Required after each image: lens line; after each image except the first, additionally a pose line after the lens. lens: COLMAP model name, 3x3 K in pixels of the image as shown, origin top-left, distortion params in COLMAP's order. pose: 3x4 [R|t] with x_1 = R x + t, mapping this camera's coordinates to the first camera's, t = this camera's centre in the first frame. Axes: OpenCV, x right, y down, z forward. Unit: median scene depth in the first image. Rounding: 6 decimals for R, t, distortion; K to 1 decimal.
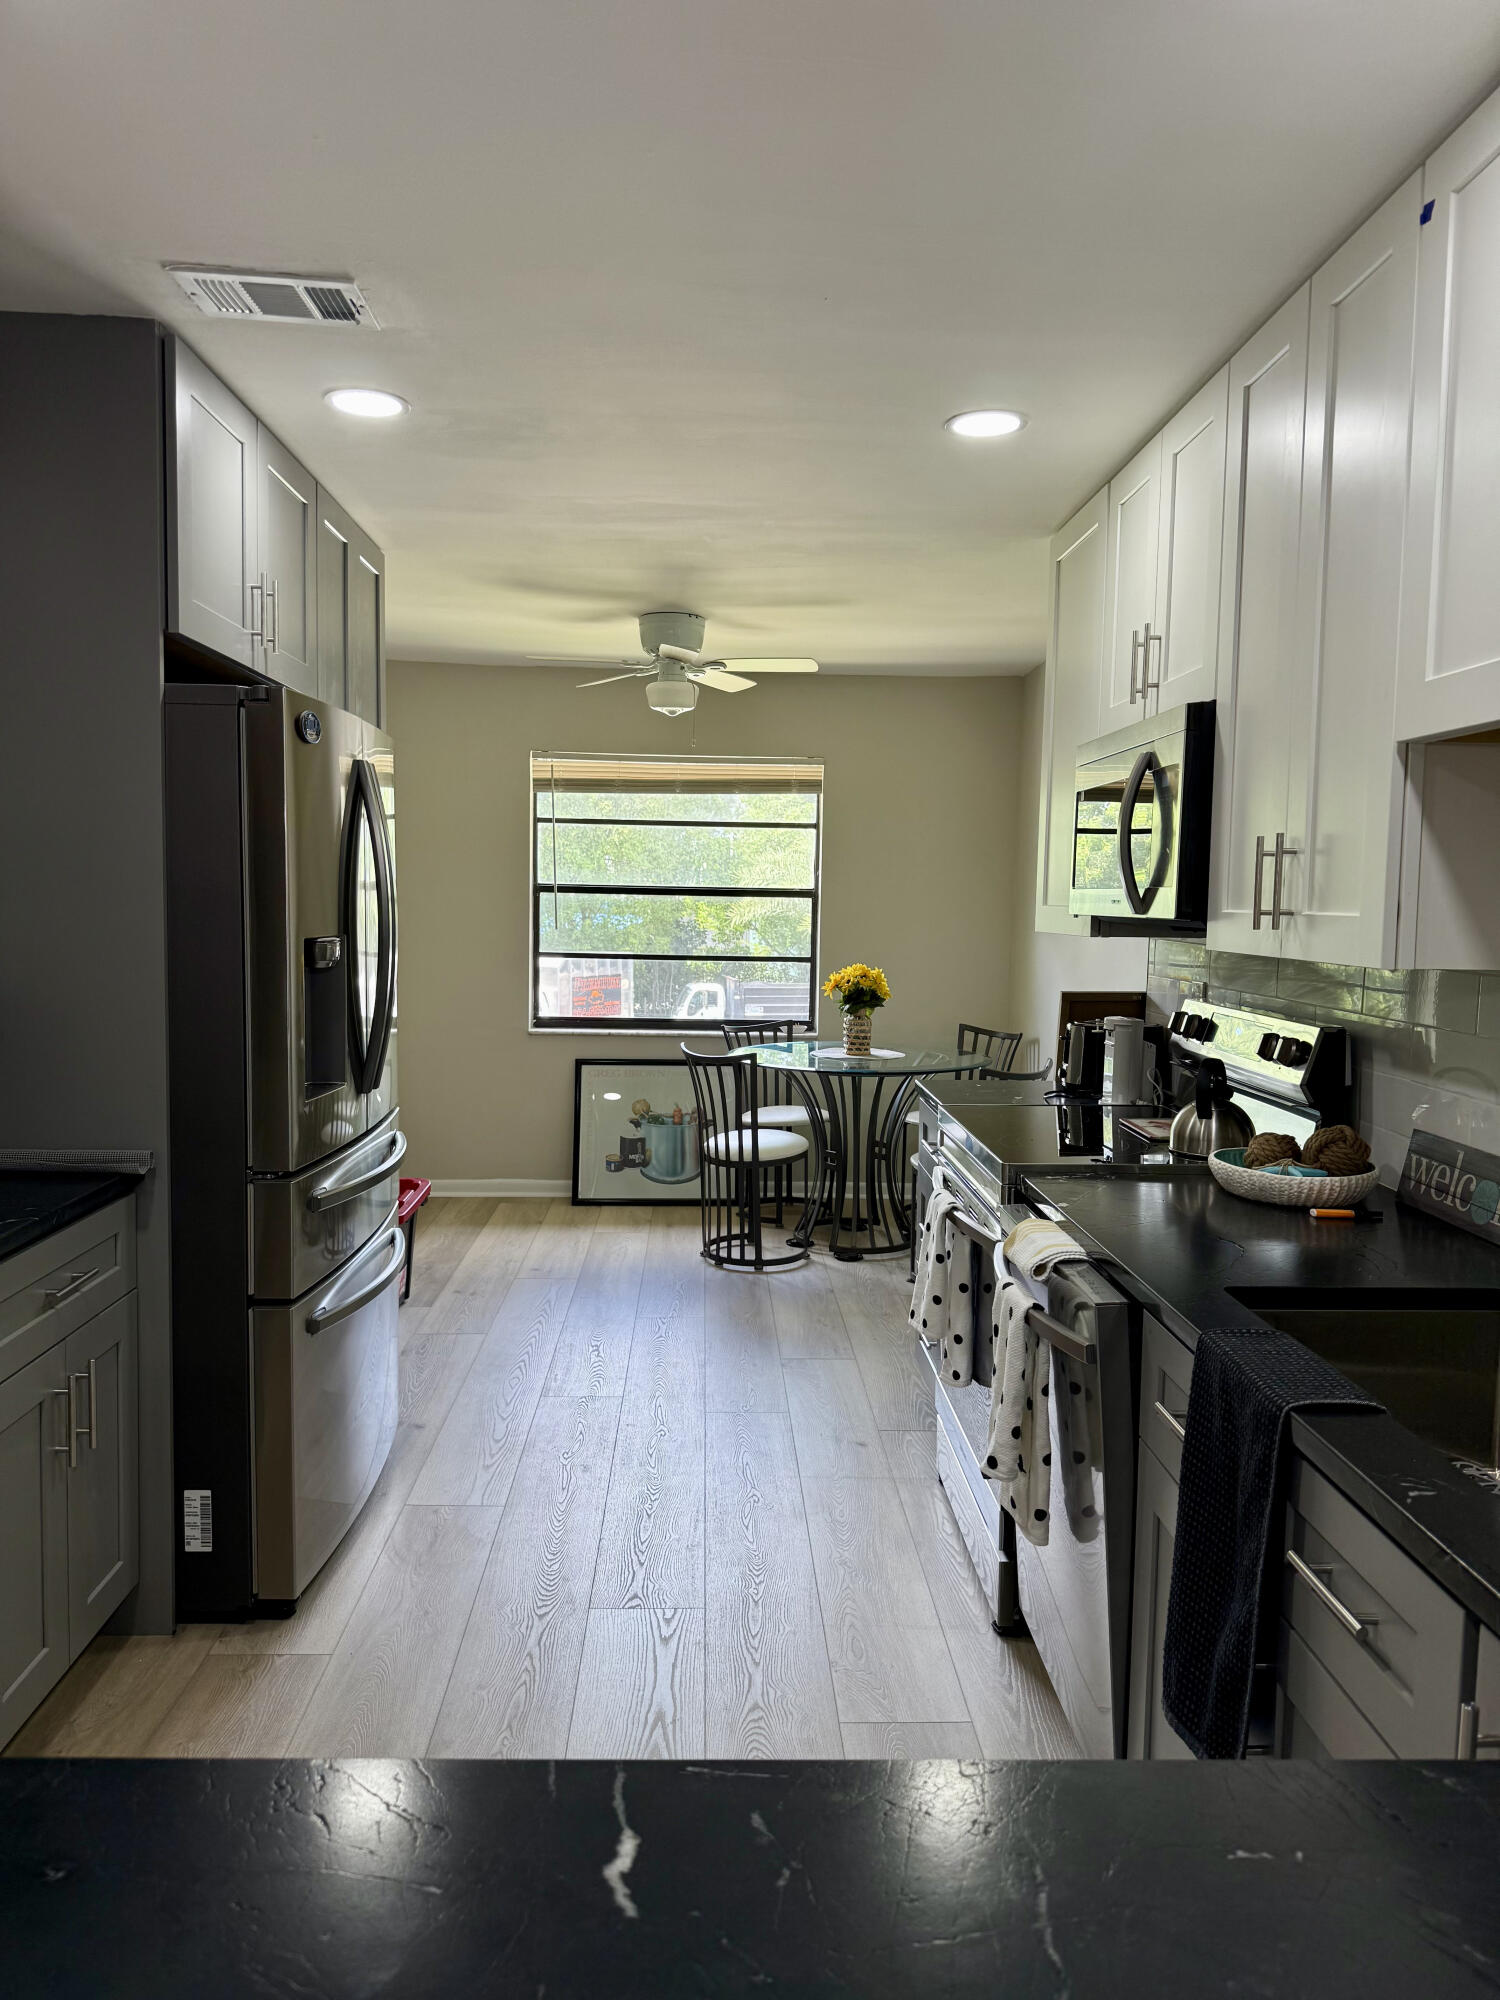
lens RADIAL K [[1403.2, 0, 747.1], [0, 1403.2, 1005.2], [0, 0, 1]] dist [0.064884, -0.074255]
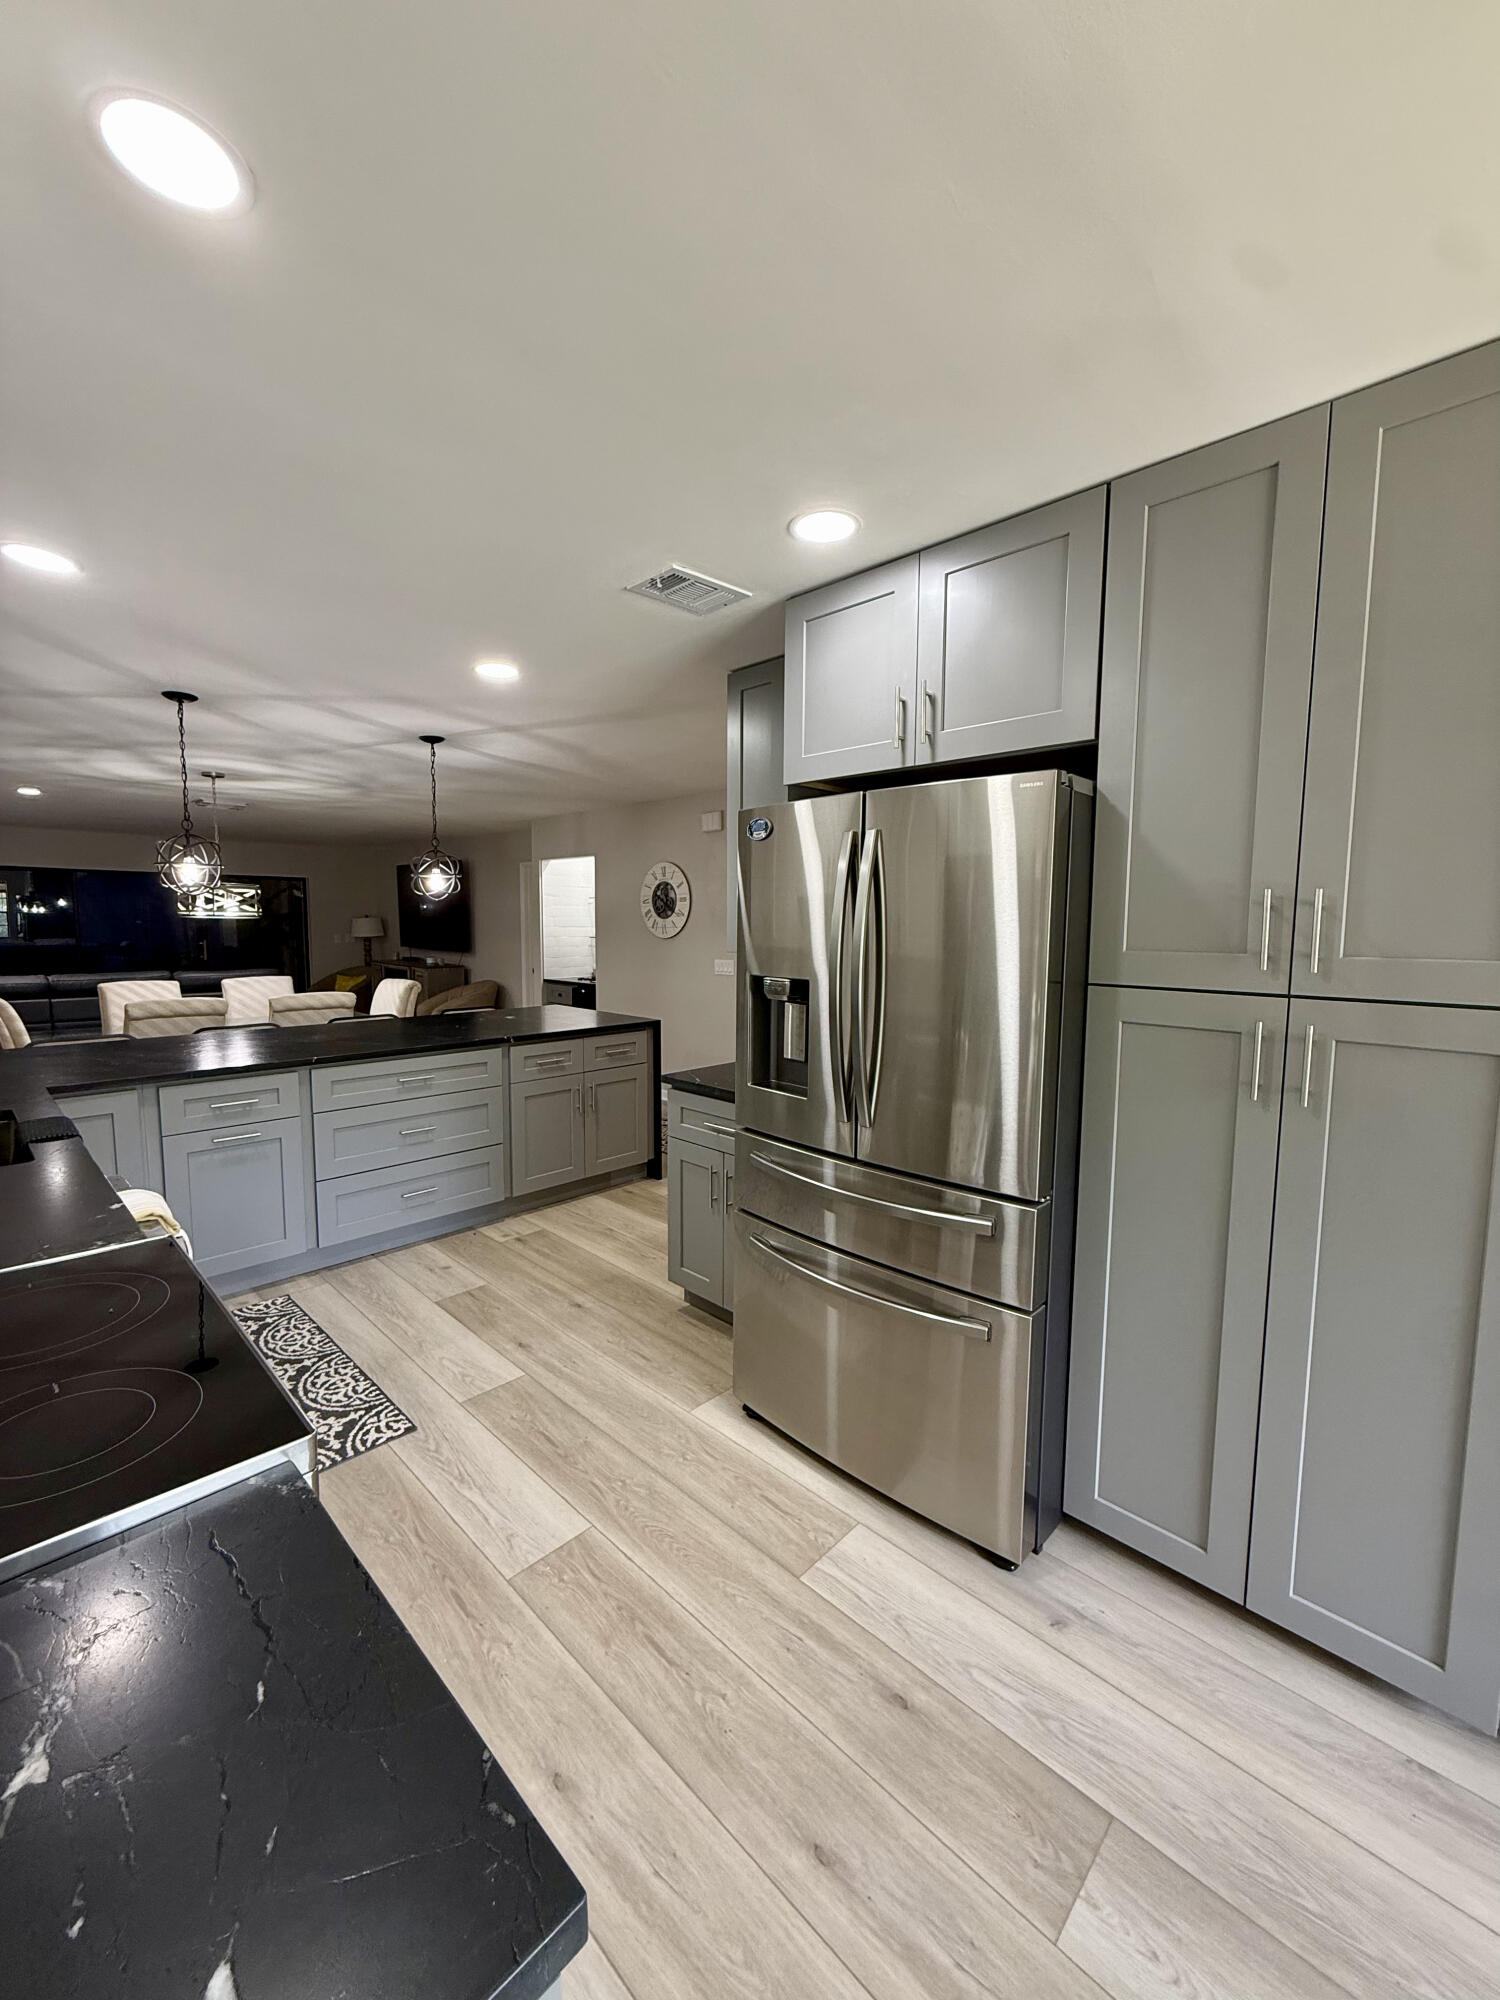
lens RADIAL K [[795.8, 0, 739.2], [0, 795.8, 1001.2], [0, 0, 1]] dist [0.001909, -0.000163]
pose [[-0.724272, 0.047587, -0.687870, 0.134622], [-0.075185, 0.986217, 0.147390, -0.072471], [0.685403, 0.158468, -0.710711, 0.813653]]
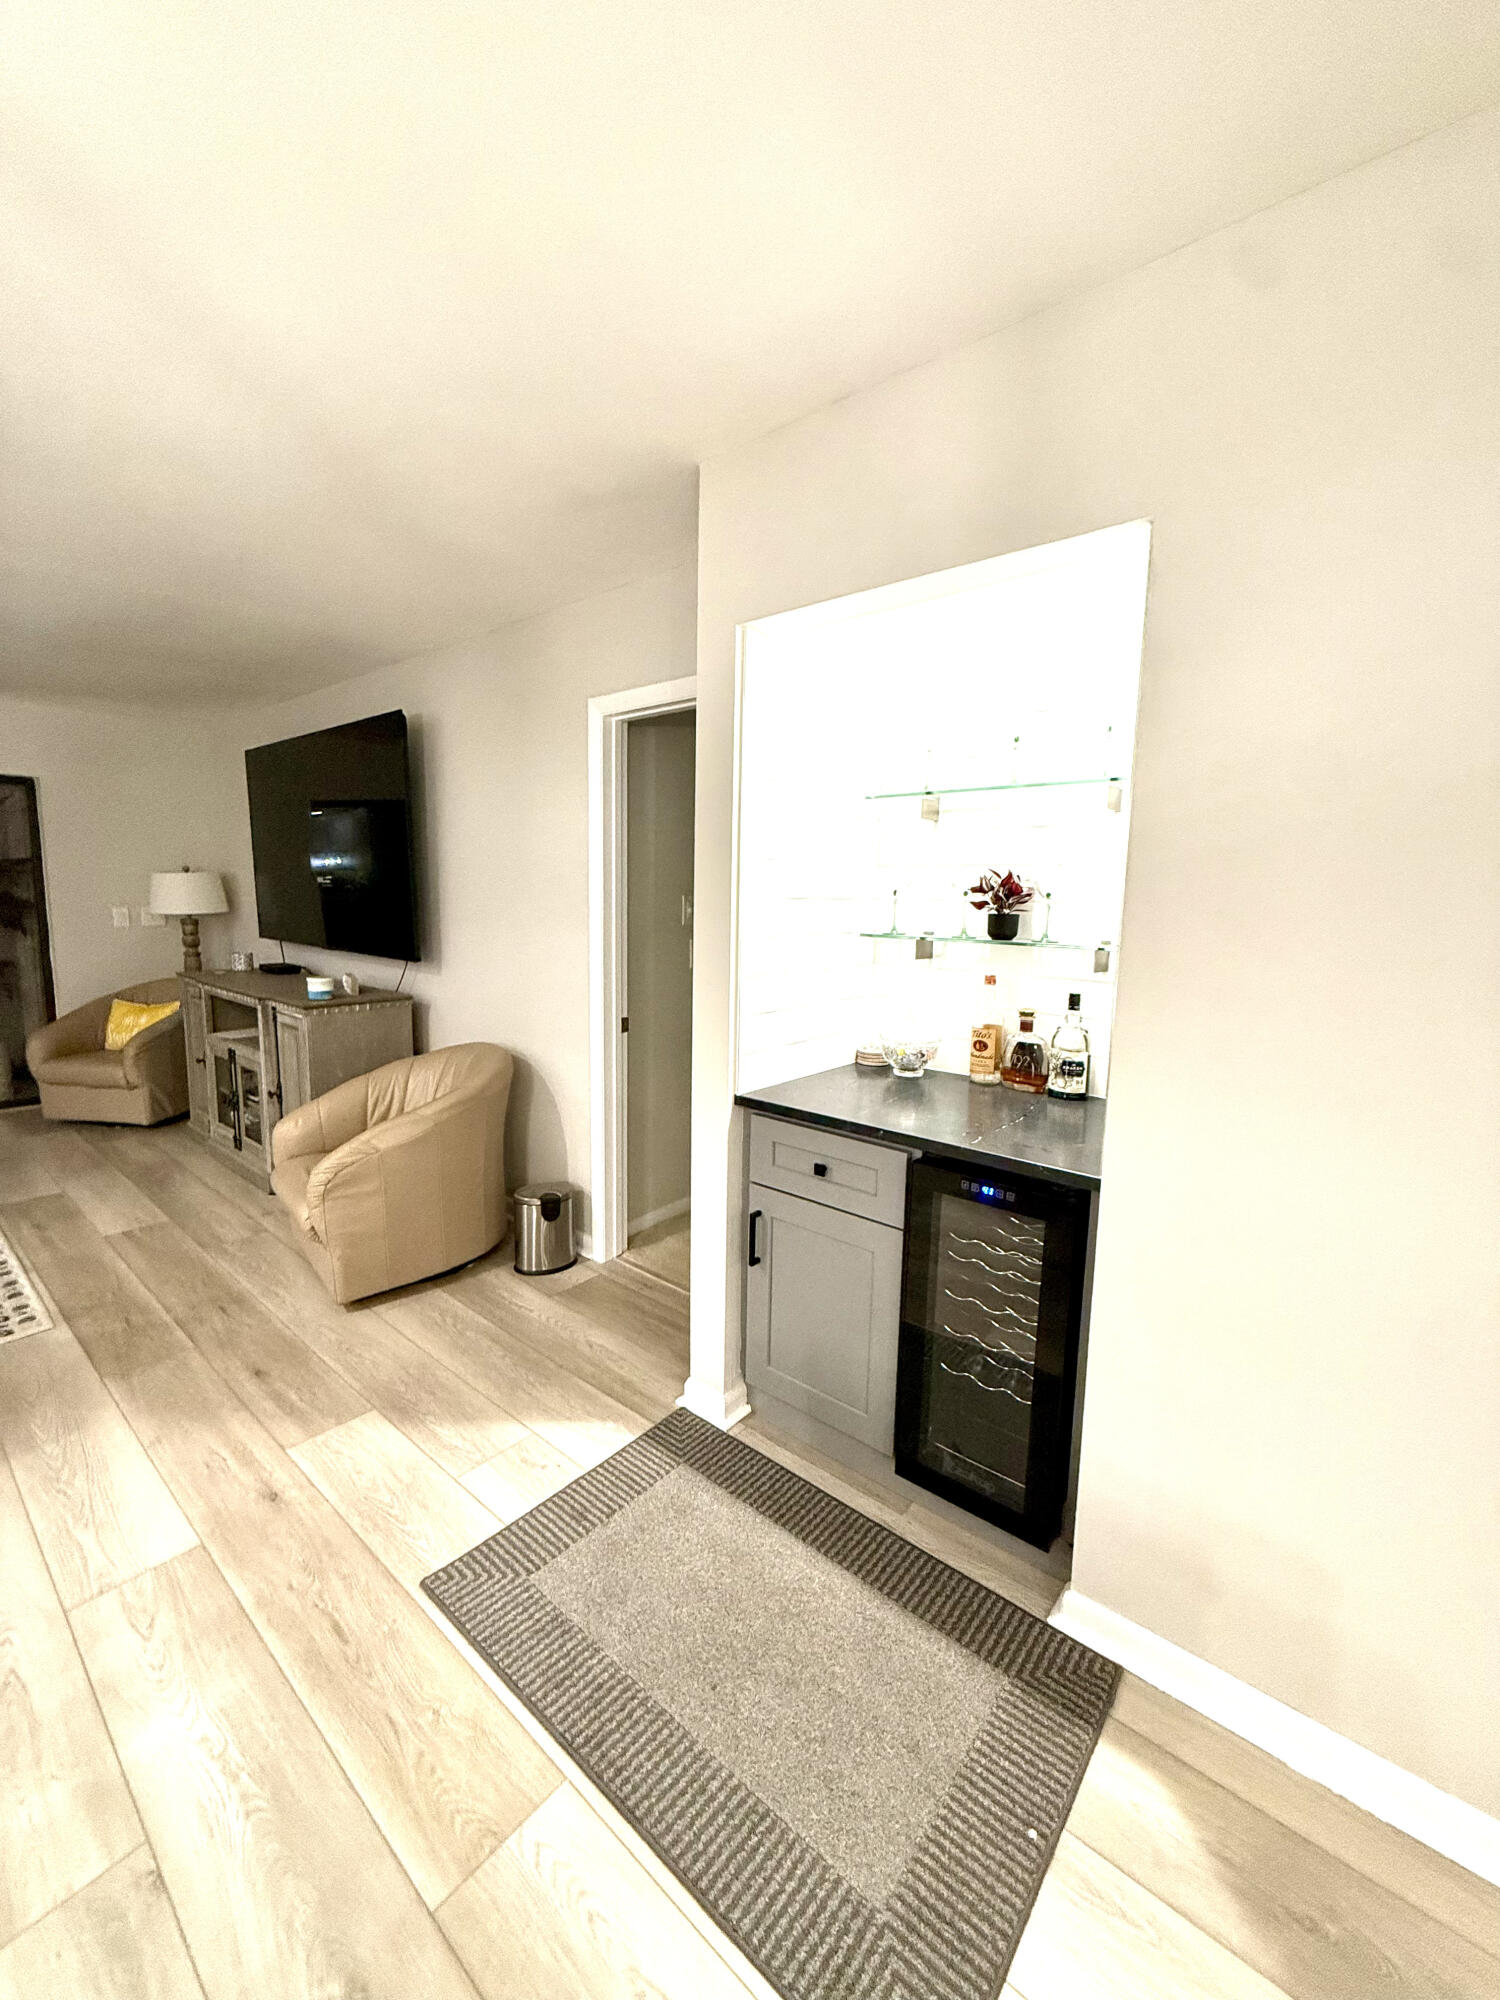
lens RADIAL K [[795.8, 0, 744.3], [0, 795.8, 999.6], [0, 0, 1]] dist [0.001909, -0.000163]
pose [[-0.668510, 0.070765, -0.740328, -0.346772], [-0.088423, 0.980839, 0.173600, 0.019681], [0.738427, 0.181516, -0.649444, -0.261599]]
